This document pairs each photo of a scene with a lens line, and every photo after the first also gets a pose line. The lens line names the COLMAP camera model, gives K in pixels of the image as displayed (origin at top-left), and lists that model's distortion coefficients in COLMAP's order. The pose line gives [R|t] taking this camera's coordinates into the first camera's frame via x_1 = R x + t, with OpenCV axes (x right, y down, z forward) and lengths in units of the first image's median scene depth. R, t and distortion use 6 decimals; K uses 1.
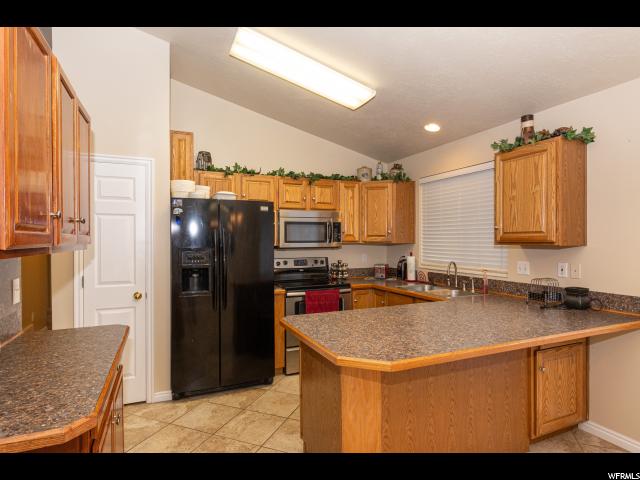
lens RADIAL K [[342.2, 0, 320.8], [0, 342.2, 241.1], [0, 0, 1]] dist [0.002127, -0.002369]
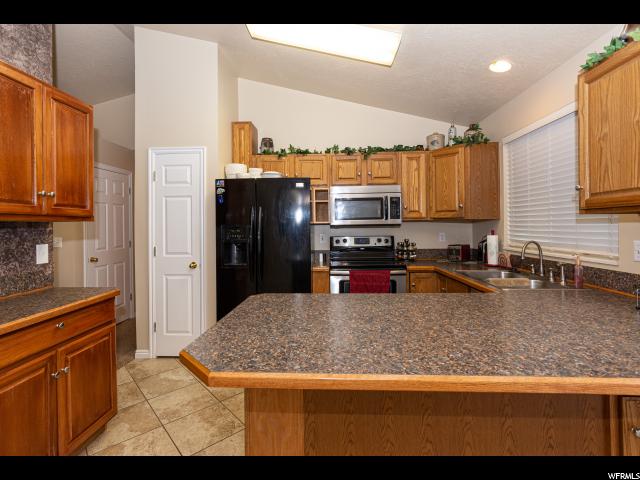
lens RADIAL K [[304.4, 0, 322.0], [0, 304.4, 224.3], [0, 0, 1]] dist [0.006740, -0.001457]
pose [[0.900281, -0.009874, -0.435198, 0.280191], [0.008064, 0.999949, -0.006006, 0.026270], [0.435235, 0.001897, 0.900315, 0.227985]]
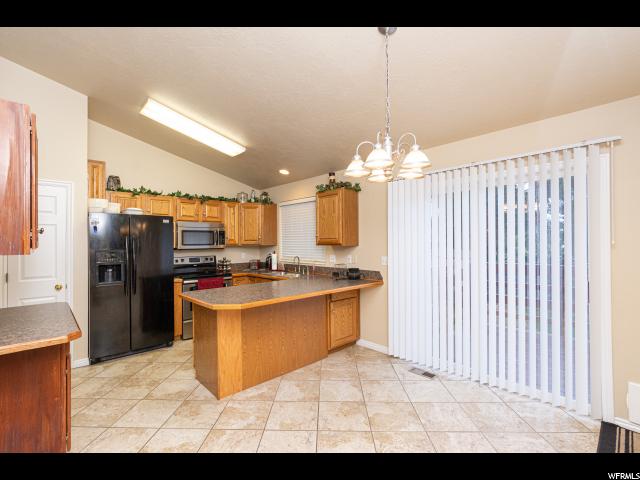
lens RADIAL K [[282.0, 0, 314.6], [0, 282.0, 240.7], [0, 0, 1]] dist [-0.008250, -0.000409]
pose [[0.943289, -0.002407, 0.331964, 0.027097], [0.006183, 0.999928, -0.010317, 0.000563], [-0.331915, 0.011784, 0.943236, -0.293095]]
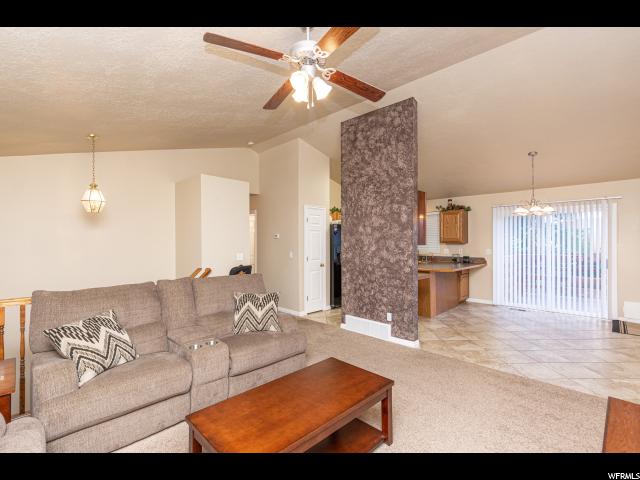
lens RADIAL K [[291.3, 0, 323.7], [0, 291.3, 238.7], [0, 0, 1]] dist [0.003123, -0.000104]
pose [[0.931356, 0.002946, 0.364097, -1.116613], [0.002414, 0.999895, -0.014266, 0.006197], [-0.364101, 0.014166, 0.931252, -0.789125]]
